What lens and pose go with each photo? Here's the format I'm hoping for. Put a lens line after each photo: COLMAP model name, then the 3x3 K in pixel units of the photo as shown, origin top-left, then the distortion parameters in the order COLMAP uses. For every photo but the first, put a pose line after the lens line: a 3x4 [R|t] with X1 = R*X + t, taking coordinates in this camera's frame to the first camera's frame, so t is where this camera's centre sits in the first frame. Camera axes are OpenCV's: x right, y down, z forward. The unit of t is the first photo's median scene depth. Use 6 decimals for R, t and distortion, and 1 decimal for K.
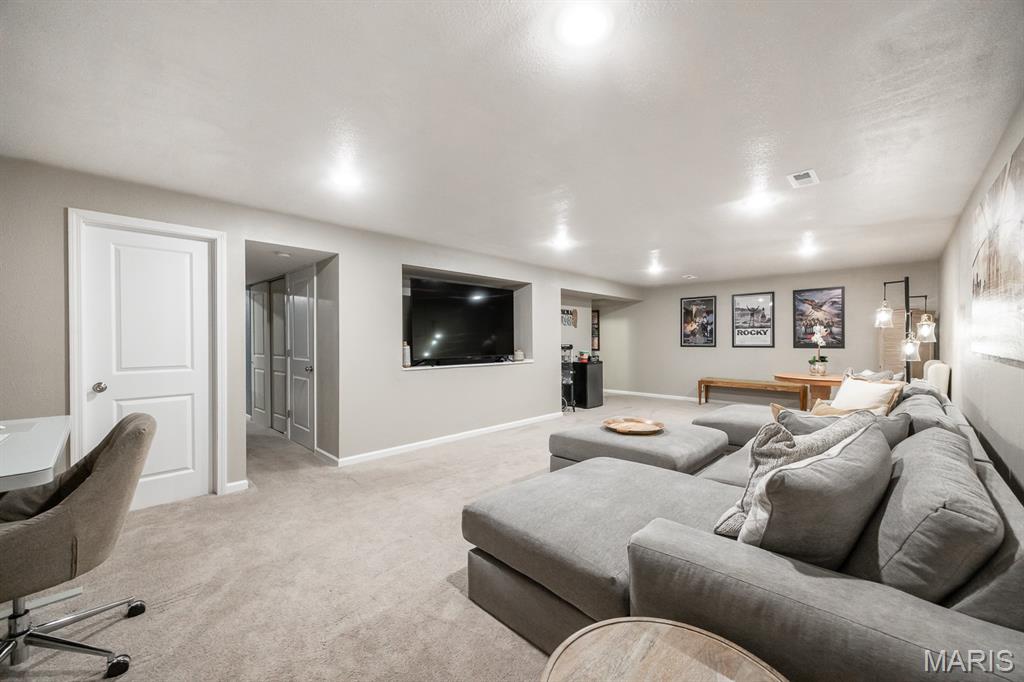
lens RADIAL K [[408.0, 0, 510.3], [0, 408.0, 337.7], [0, 0, 1]] dist [0.003523, 0.000130]
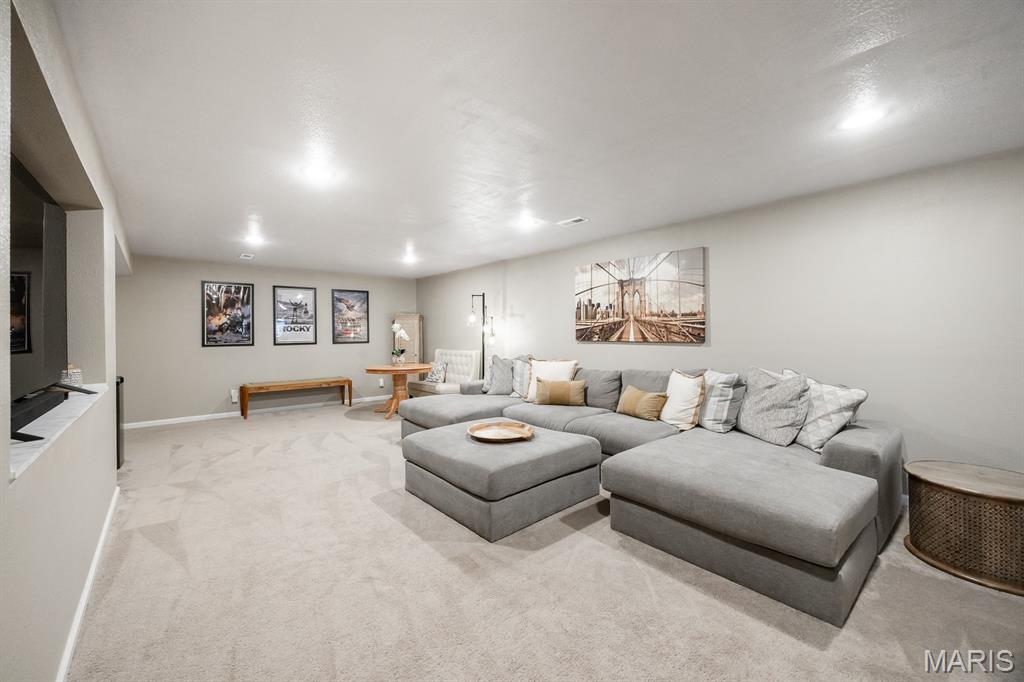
lens RADIAL K [[408.0, 0, 511.5], [0, 408.0, 336.6], [0, 0, 1]] dist [0.003523, 0.000130]
pose [[0.093508, -0.004464, 0.995608, -0.286760], [0.005225, 0.999978, 0.003993, 0.004125], [-0.995605, 0.004828, 0.093530, 0.421063]]
